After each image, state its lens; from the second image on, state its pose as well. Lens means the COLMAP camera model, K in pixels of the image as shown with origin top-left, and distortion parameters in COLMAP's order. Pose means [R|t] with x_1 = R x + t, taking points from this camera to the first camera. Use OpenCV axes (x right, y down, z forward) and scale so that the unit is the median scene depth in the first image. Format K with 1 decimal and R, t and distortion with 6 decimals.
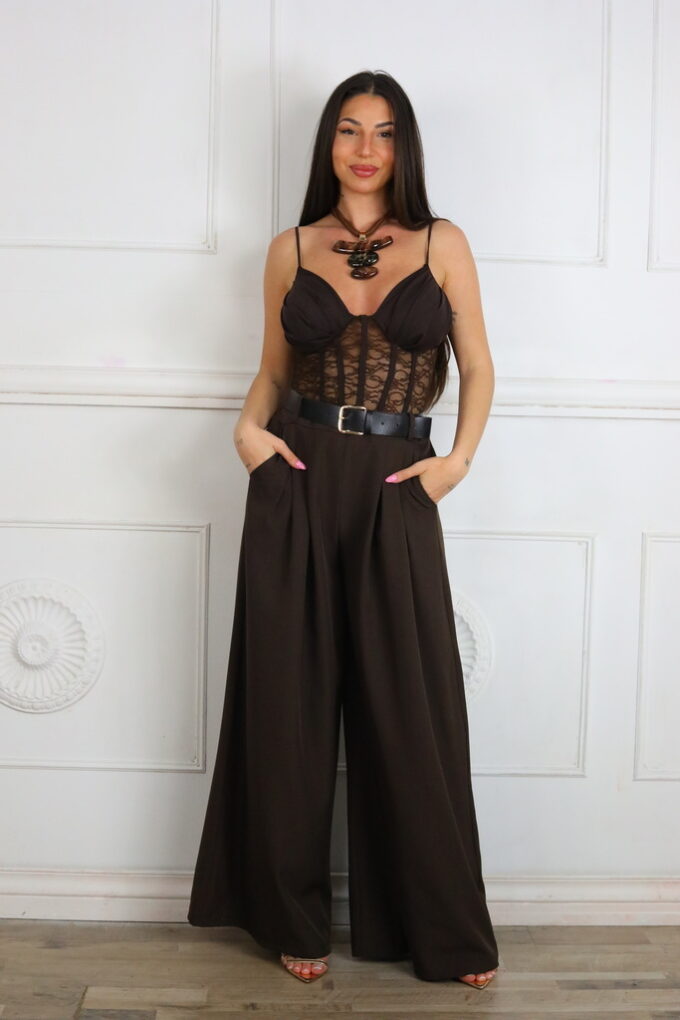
lens RADIAL K [[1523.6, 0, 340.0], [0, 1523.6, 510.0], [0, 0, 1]] dist [-0.078827, -0.139384]
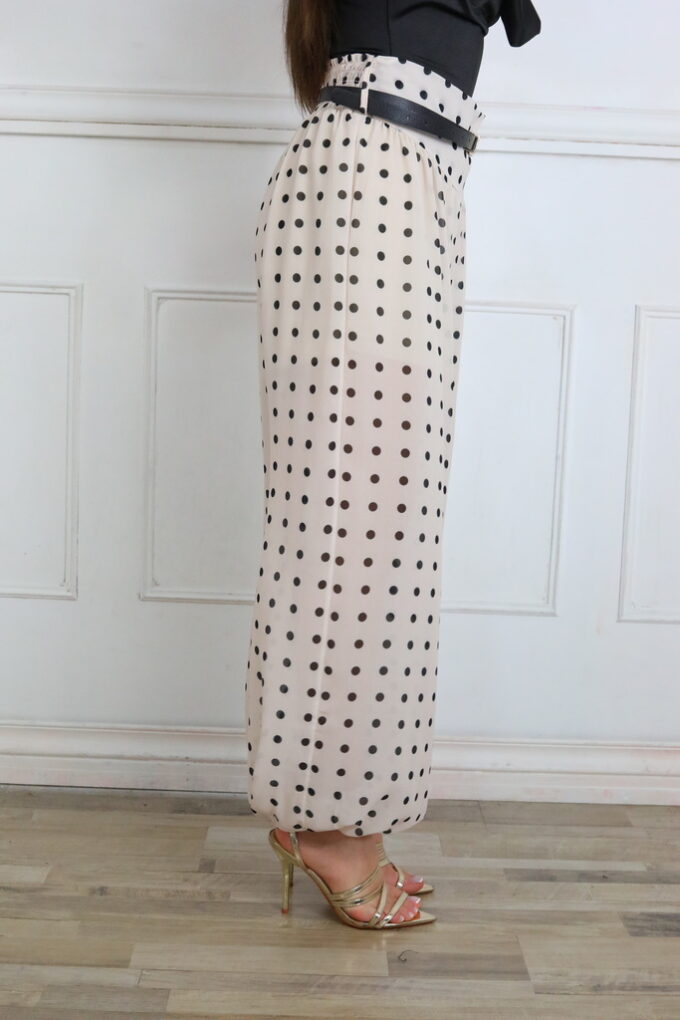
lens RADIAL K [[1523.6, 0, 340.0], [0, 1523.6, 510.0], [0, 0, 1]] dist [-0.078827, -0.139384]
pose [[0.999469, 0.017451, -0.027529, 0.071905], [-0.015474, 0.997396, 0.070445, 0.068942], [0.028686, -0.069982, 0.997136, 0.215819]]
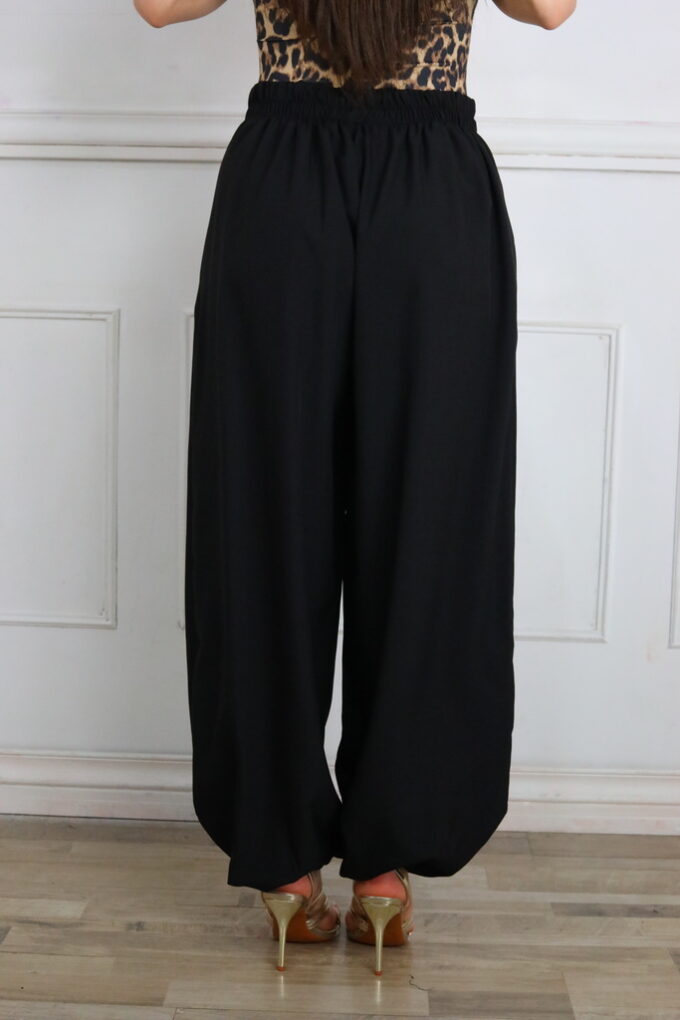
lens RADIAL K [[1523.6, 0, 340.0], [0, 1523.6, 510.0], [0, 0, 1]] dist [-0.078827, -0.139384]
pose [[0.997600, 0.008160, -0.068757, 0.082076], [-0.004349, 0.998455, 0.055394, 0.068699], [0.069103, -0.054962, 0.996094, 0.230790]]
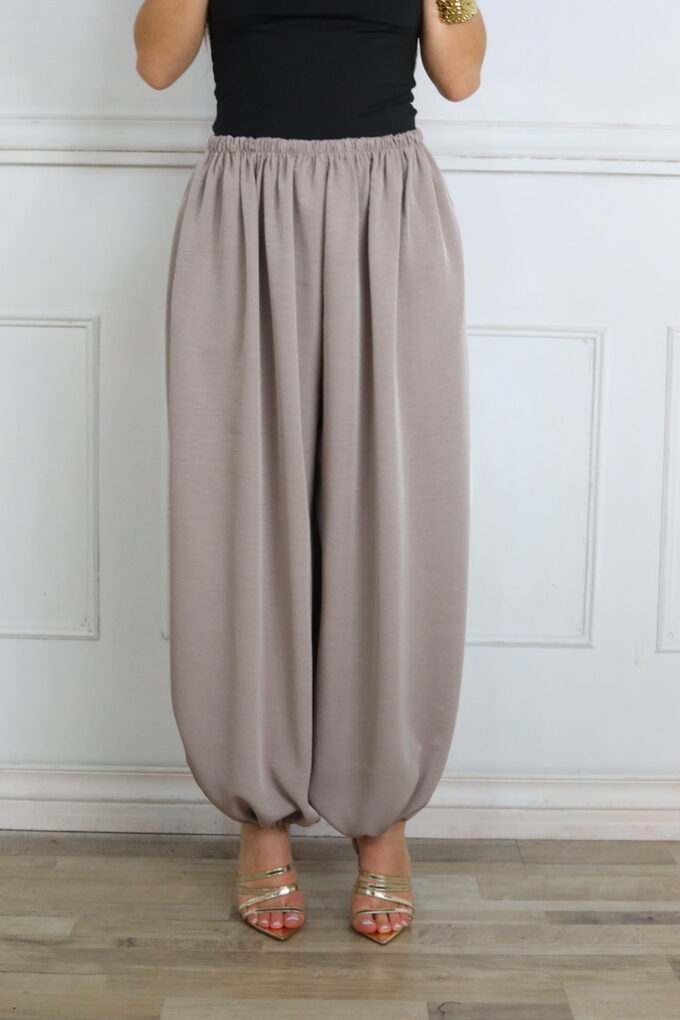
lens RADIAL K [[1523.6, 0, 340.0], [0, 1523.6, 510.0], [0, 0, 1]] dist [-0.078827, -0.139384]
pose [[0.999153, -0.002317, -0.041090, 0.067749], [0.004437, 0.998660, 0.051562, 0.068439], [0.040916, -0.051701, 0.997824, 0.237901]]
